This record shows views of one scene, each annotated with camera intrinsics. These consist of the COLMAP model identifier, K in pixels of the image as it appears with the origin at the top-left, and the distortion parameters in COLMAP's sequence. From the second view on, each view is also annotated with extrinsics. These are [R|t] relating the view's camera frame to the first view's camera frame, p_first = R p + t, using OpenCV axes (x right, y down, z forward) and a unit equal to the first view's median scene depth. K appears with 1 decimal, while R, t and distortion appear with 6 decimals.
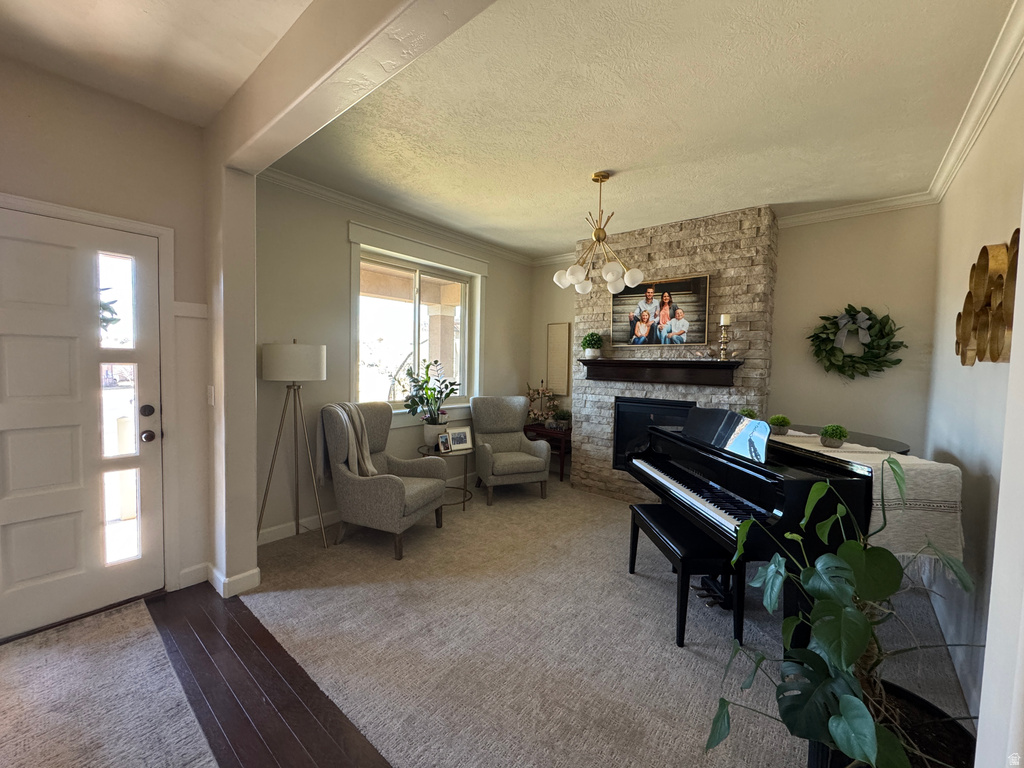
lens RADIAL K [[406.8, 0, 511.1], [0, 406.8, 380.1], [0, 0, 1]] dist [-0.007390, -0.000172]
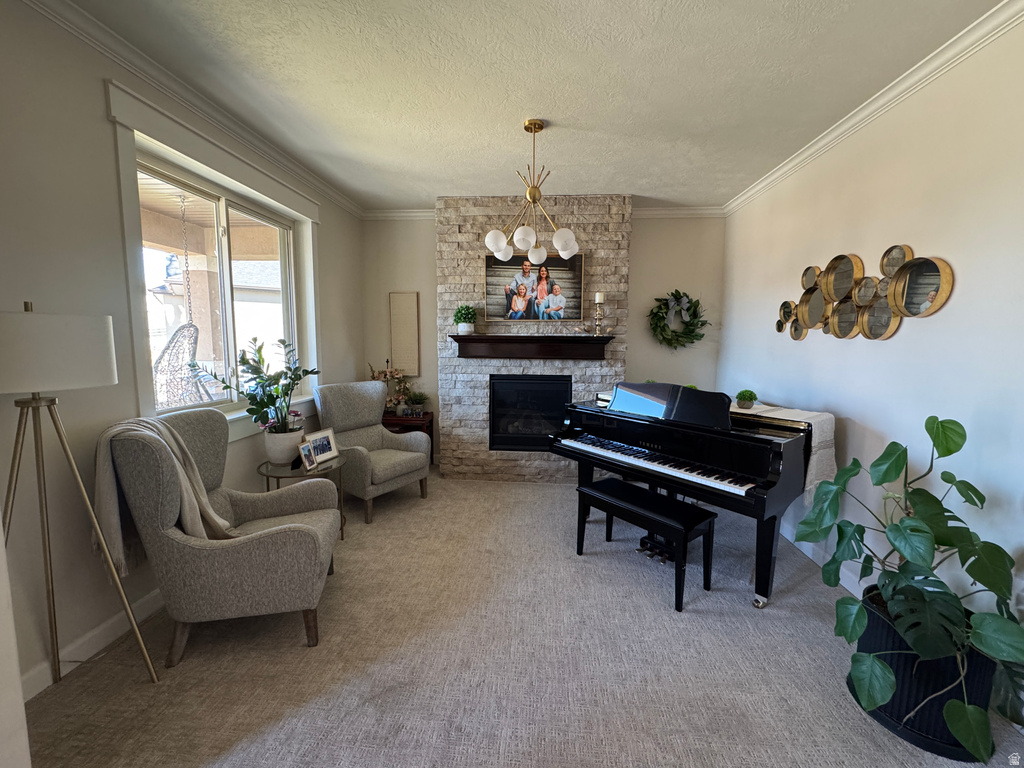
lens RADIAL K [[406.8, 0, 512.7], [0, 406.8, 381.0], [0, 0, 1]] dist [-0.007390, -0.000172]
pose [[0.817507, -0.073689, 0.571184, -0.277071], [0.032415, 0.996096, 0.082114, -0.023565], [-0.575005, -0.048614, 0.816704, 0.229973]]
